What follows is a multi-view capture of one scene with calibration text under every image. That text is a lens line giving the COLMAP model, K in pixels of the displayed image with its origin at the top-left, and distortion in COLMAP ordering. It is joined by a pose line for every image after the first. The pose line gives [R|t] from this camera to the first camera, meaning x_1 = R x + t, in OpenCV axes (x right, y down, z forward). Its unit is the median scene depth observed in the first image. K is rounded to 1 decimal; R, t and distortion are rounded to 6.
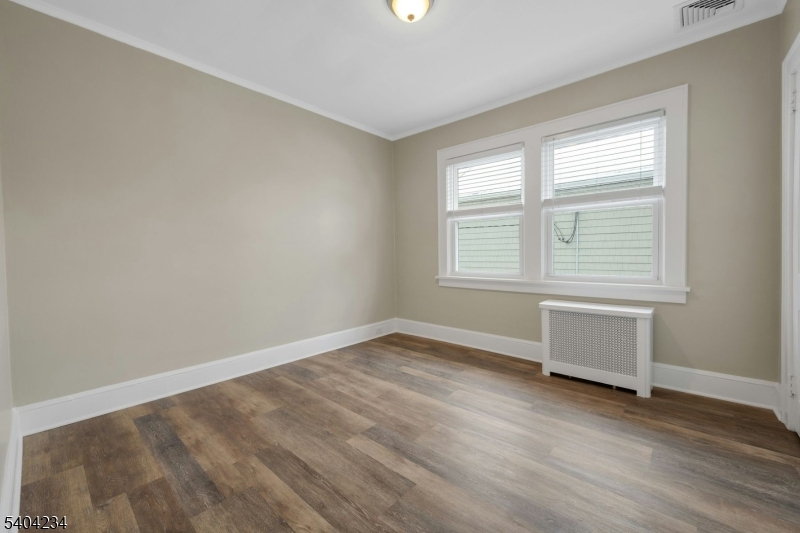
lens RADIAL K [[324.9, 0, 399.7], [0, 324.9, 257.1], [0, 0, 1]] dist [-0.001147, -0.000054]
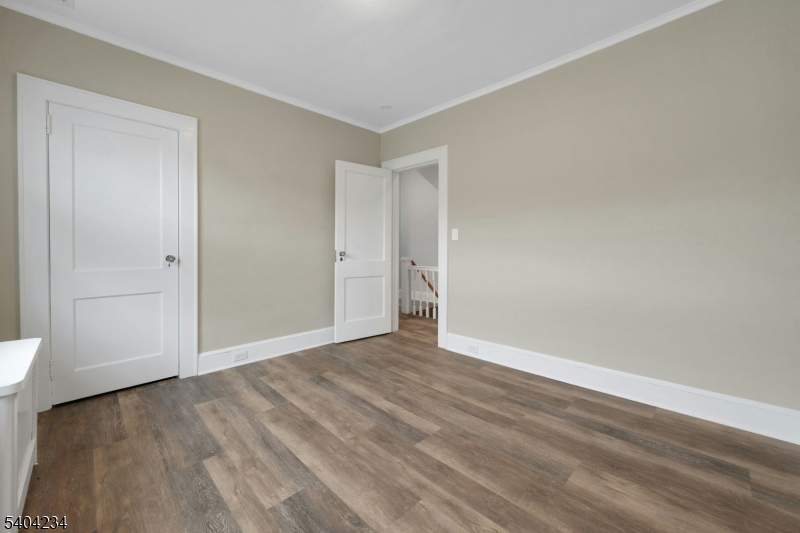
lens RADIAL K [[324.9, 0, 399.7], [0, 324.9, 257.1], [0, 0, 1]] dist [-0.001147, -0.000054]
pose [[-0.999023, 0.015946, 0.041218, -0.079754], [0.017469, 0.999169, 0.036839, -0.022599], [-0.040596, 0.037523, -0.998471, 1.942429]]
